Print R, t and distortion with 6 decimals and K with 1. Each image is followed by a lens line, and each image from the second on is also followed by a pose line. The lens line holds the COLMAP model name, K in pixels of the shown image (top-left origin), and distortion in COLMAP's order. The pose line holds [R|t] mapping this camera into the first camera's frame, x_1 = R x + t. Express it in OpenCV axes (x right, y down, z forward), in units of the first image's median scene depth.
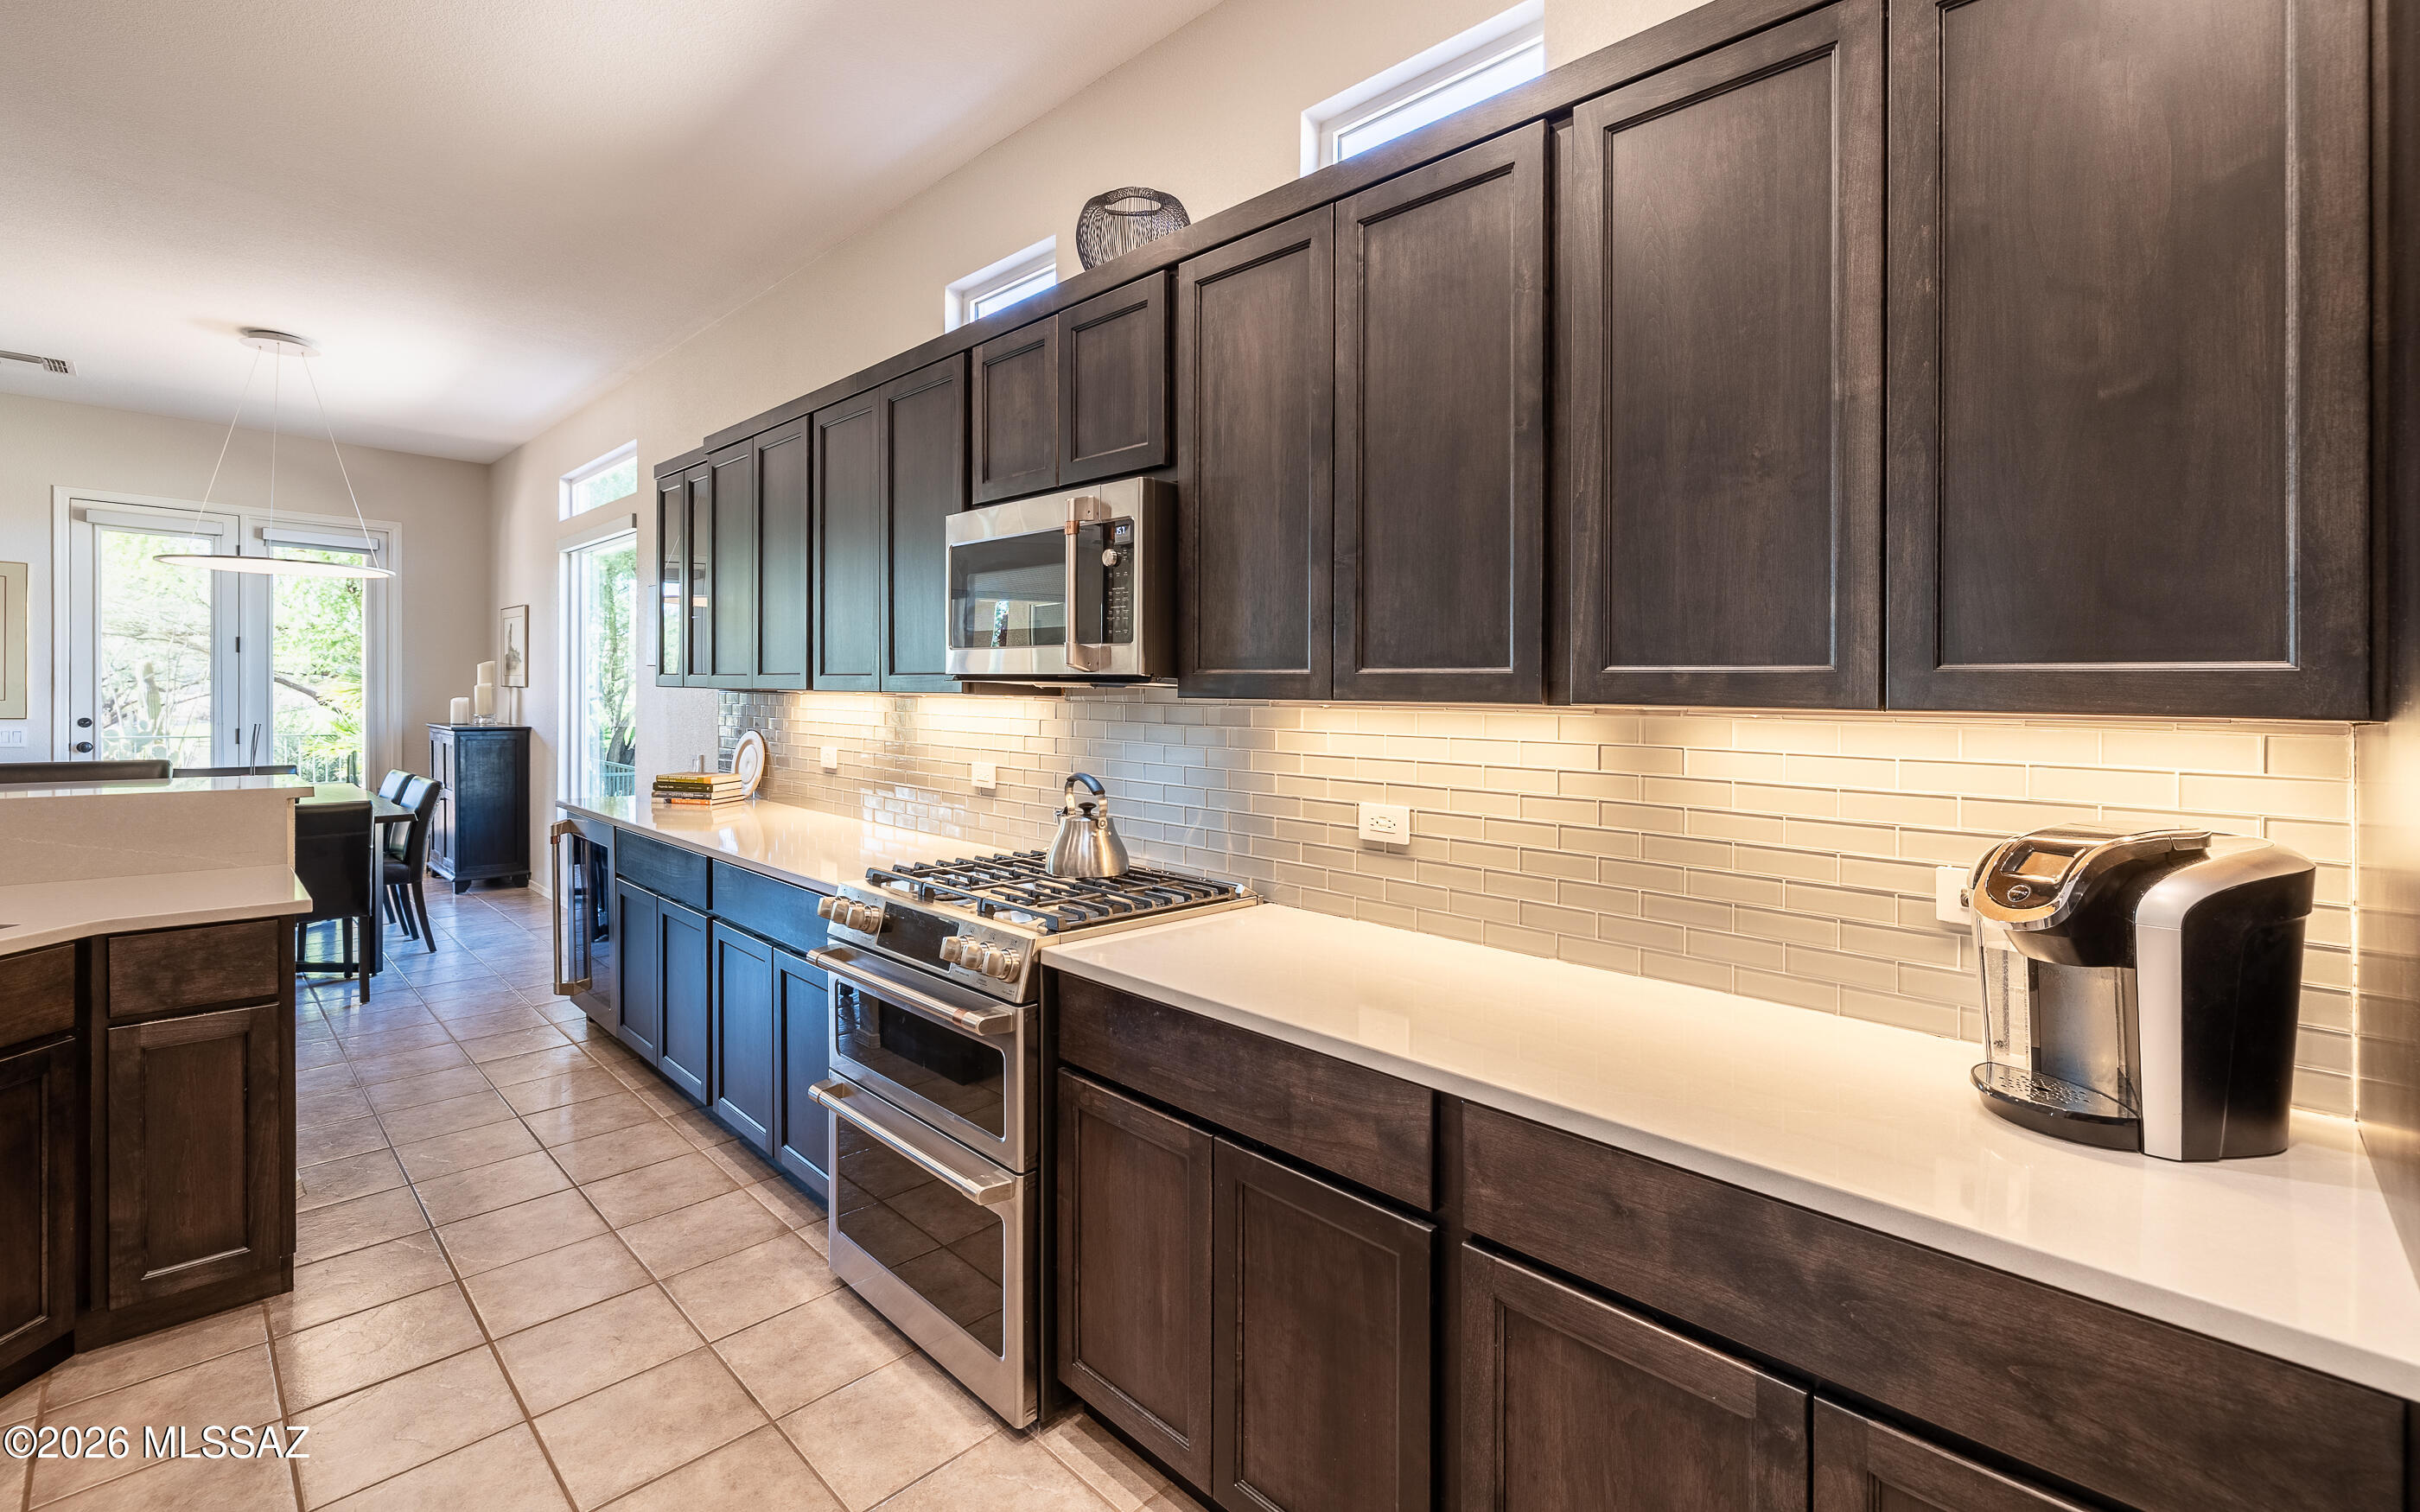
lens RADIAL K [[1021.5, 0, 1205.6], [0, 1021.5, 710.2], [0, 0, 1]] dist [-0.001127, -0.001487]
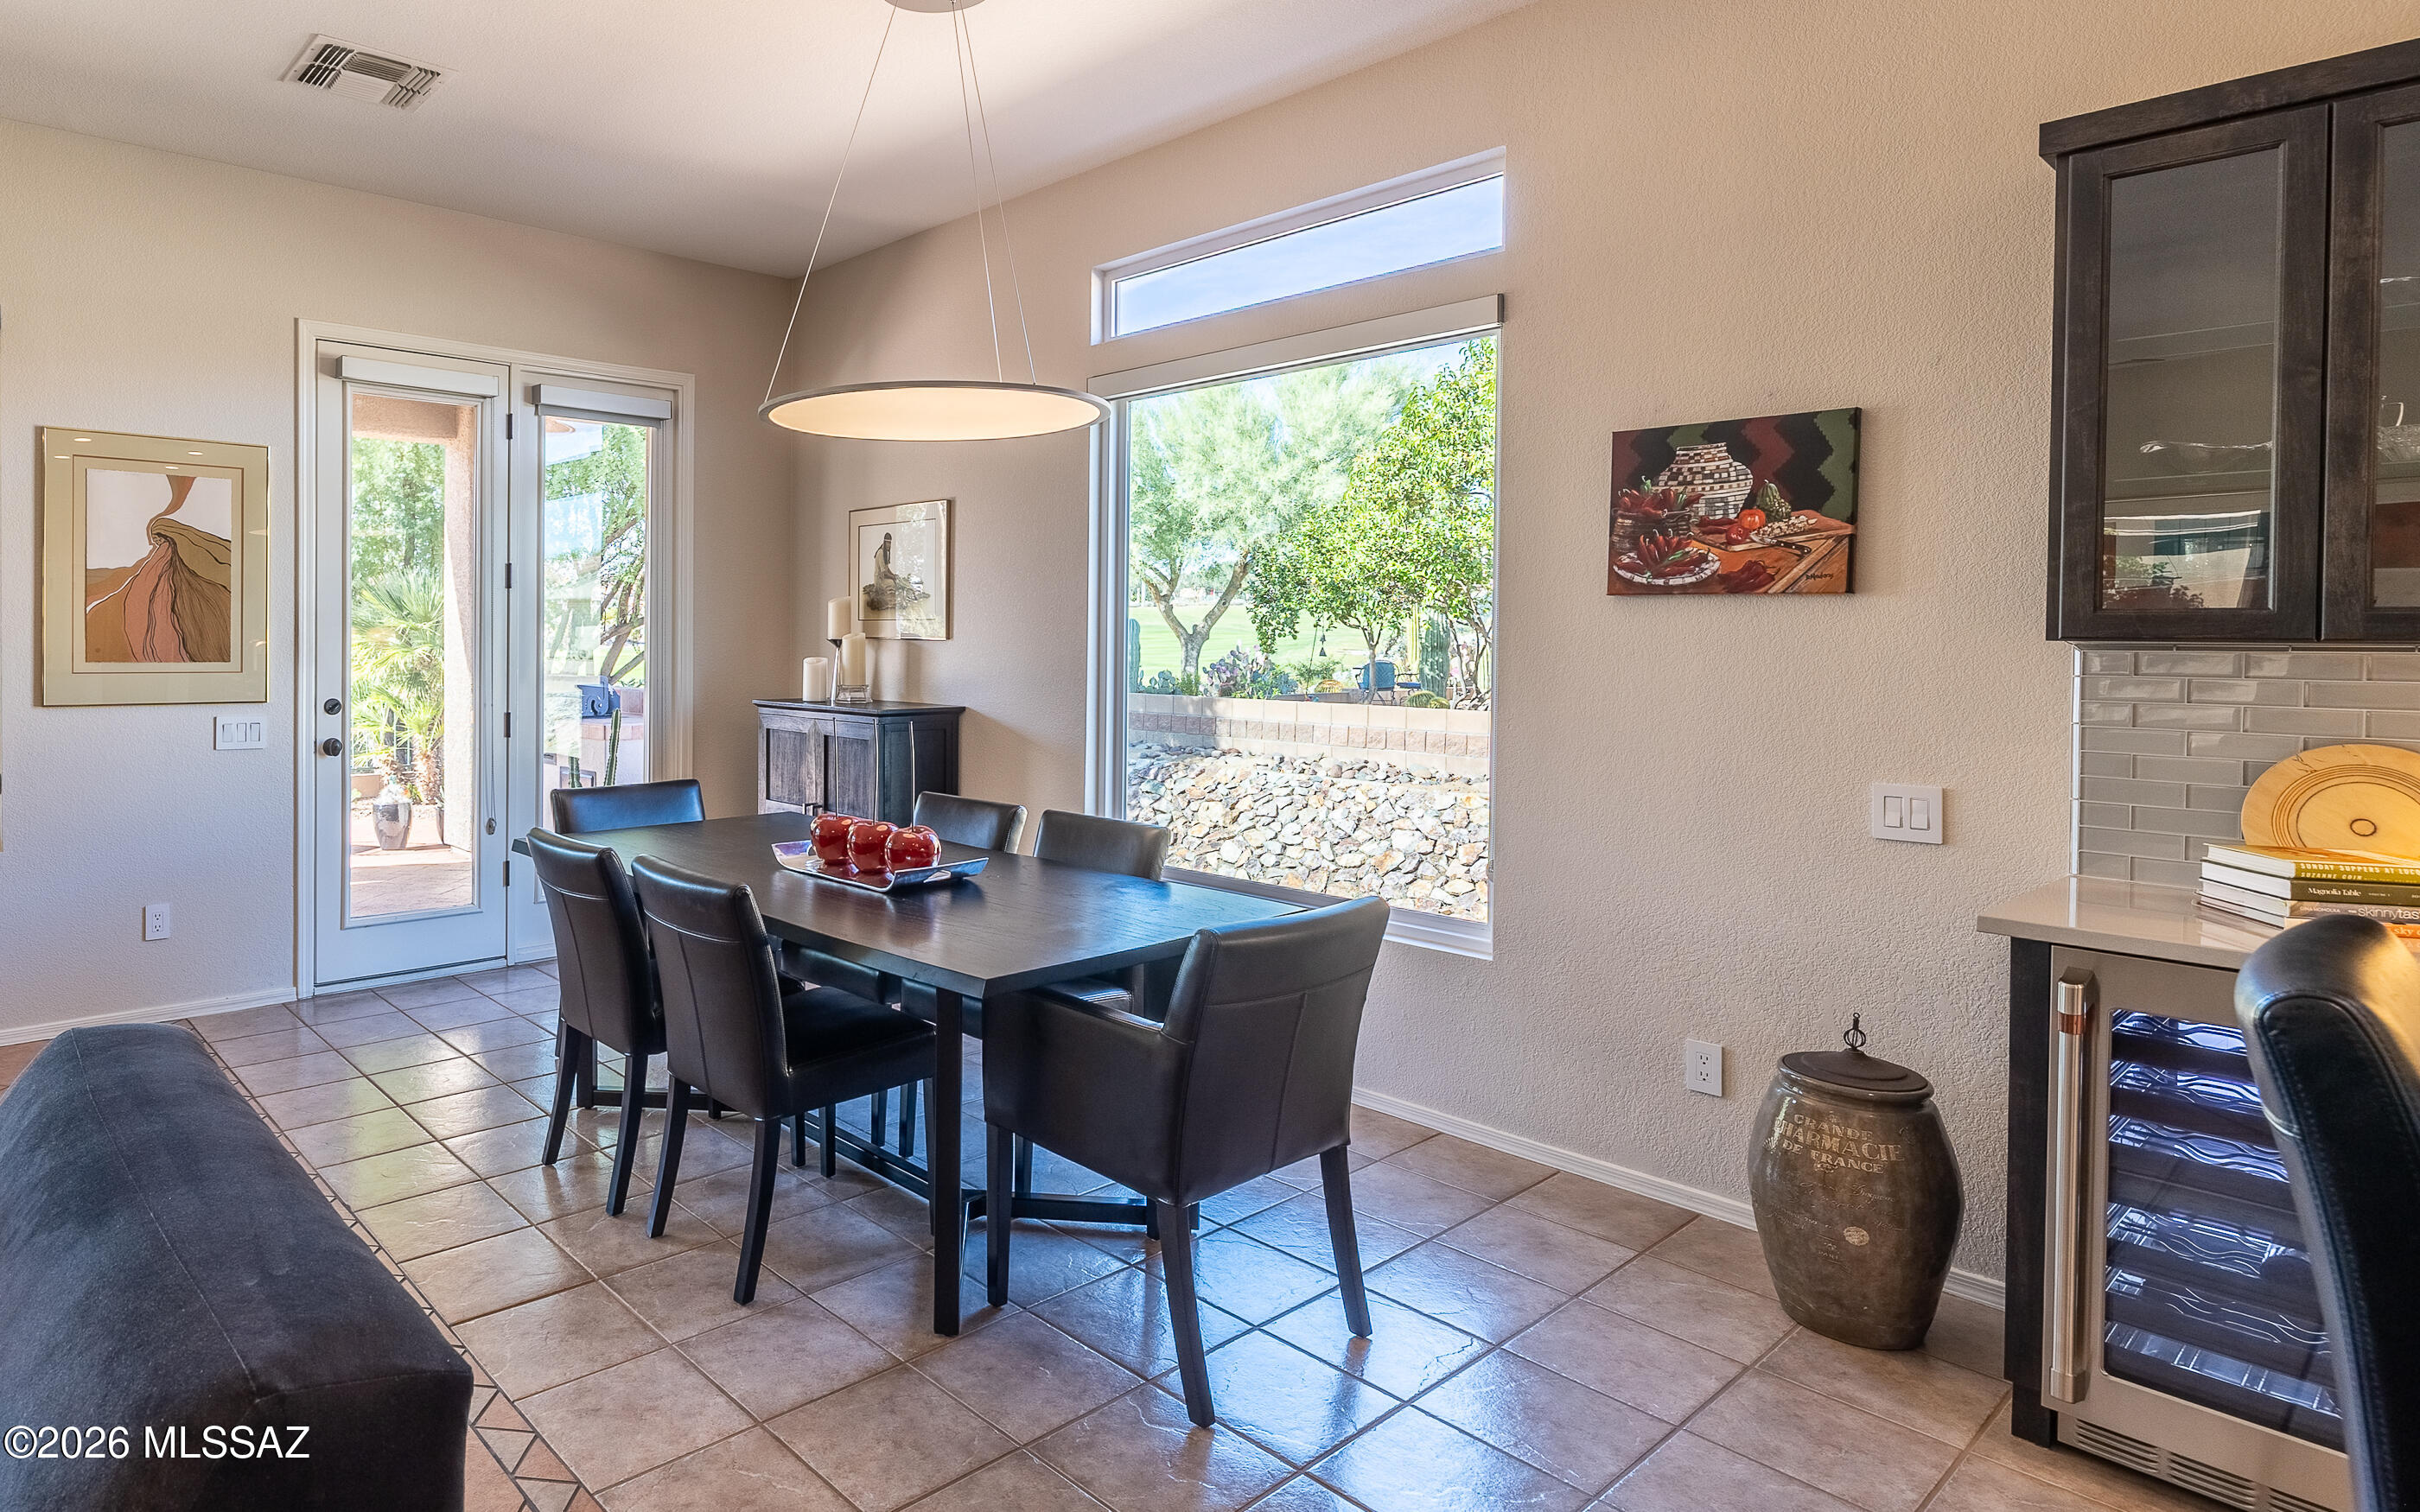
lens RADIAL K [[1315.2, 0, 846.4], [0, 1315.2, 662.0], [0, 0, 1]] dist [0.002483, 0.000920]
pose [[0.987780, -0.009864, -0.155543, -2.037065], [0.010907, 0.999923, 0.005856, -0.049112], [0.155473, -0.007481, 0.987812, 0.805523]]
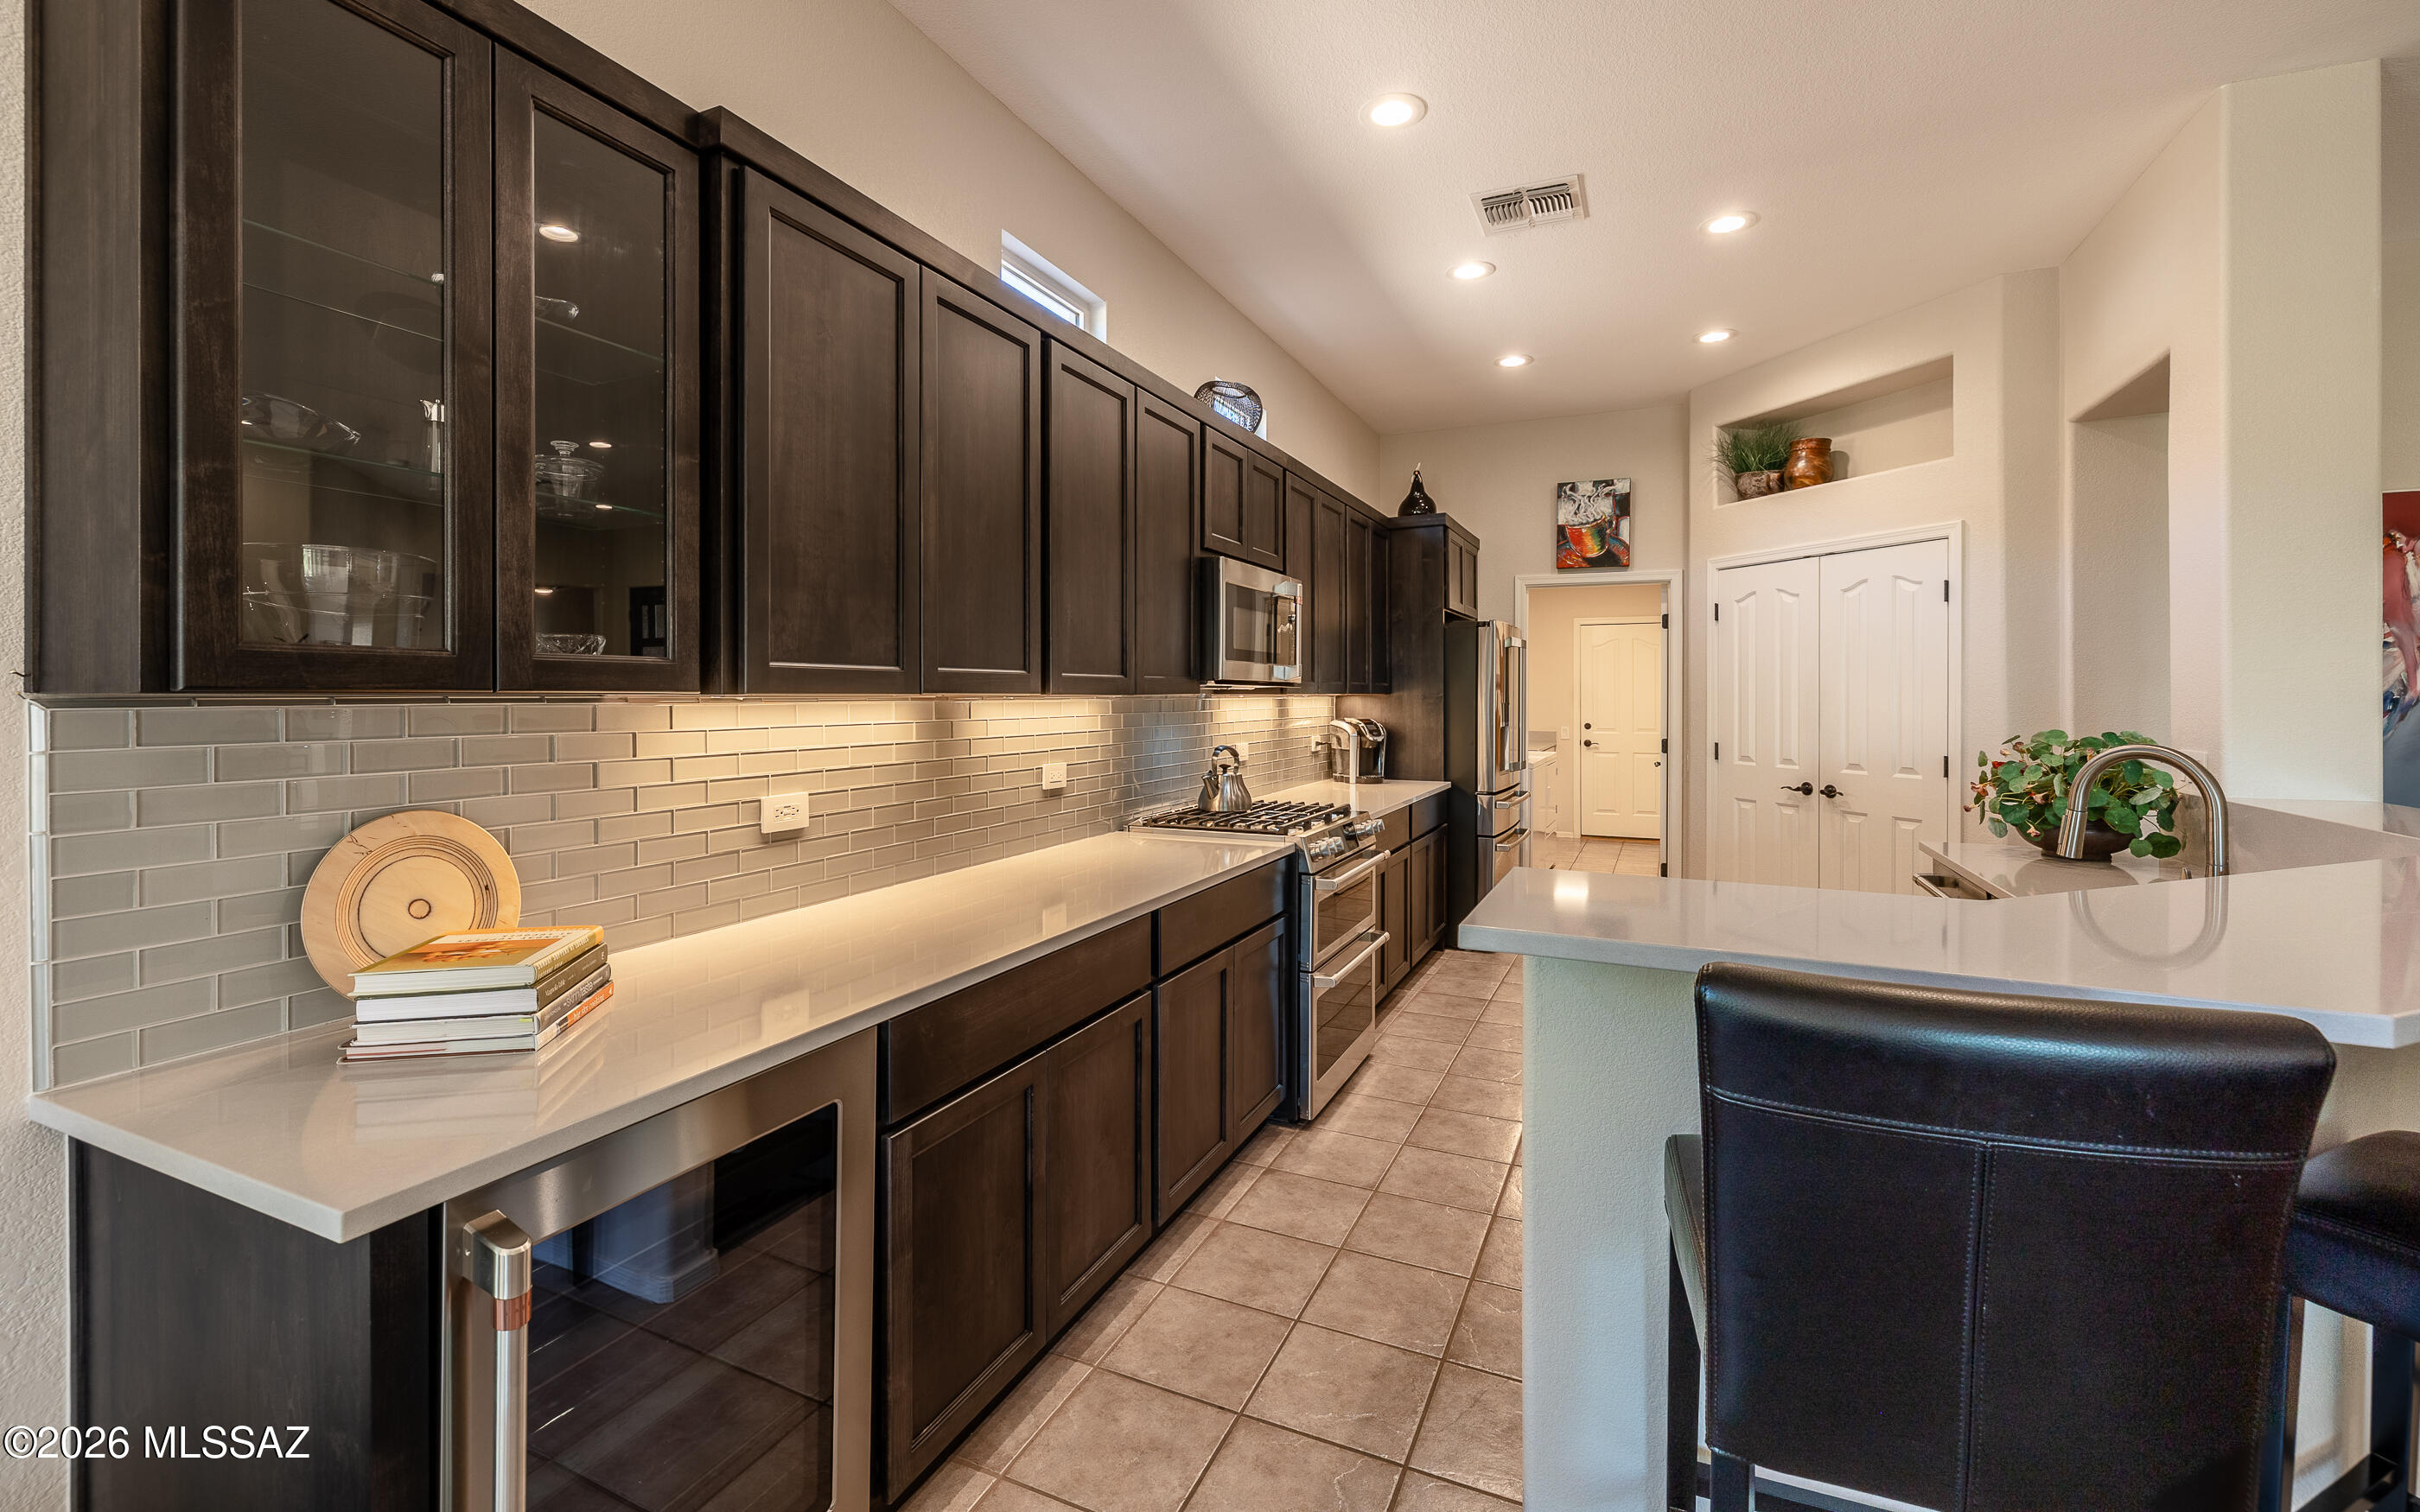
lens RADIAL K [[1025.0, 0, 1217.5], [0, 1025.0, 680.2], [0, 0, 1]] dist [-0.001204, 0.000043]
pose [[-0.340235, -0.007938, 0.940307, -1.835880], [0.002809, 0.999951, 0.009458, -0.059438], [-0.940336, 0.005860, -0.340196, 1.809622]]
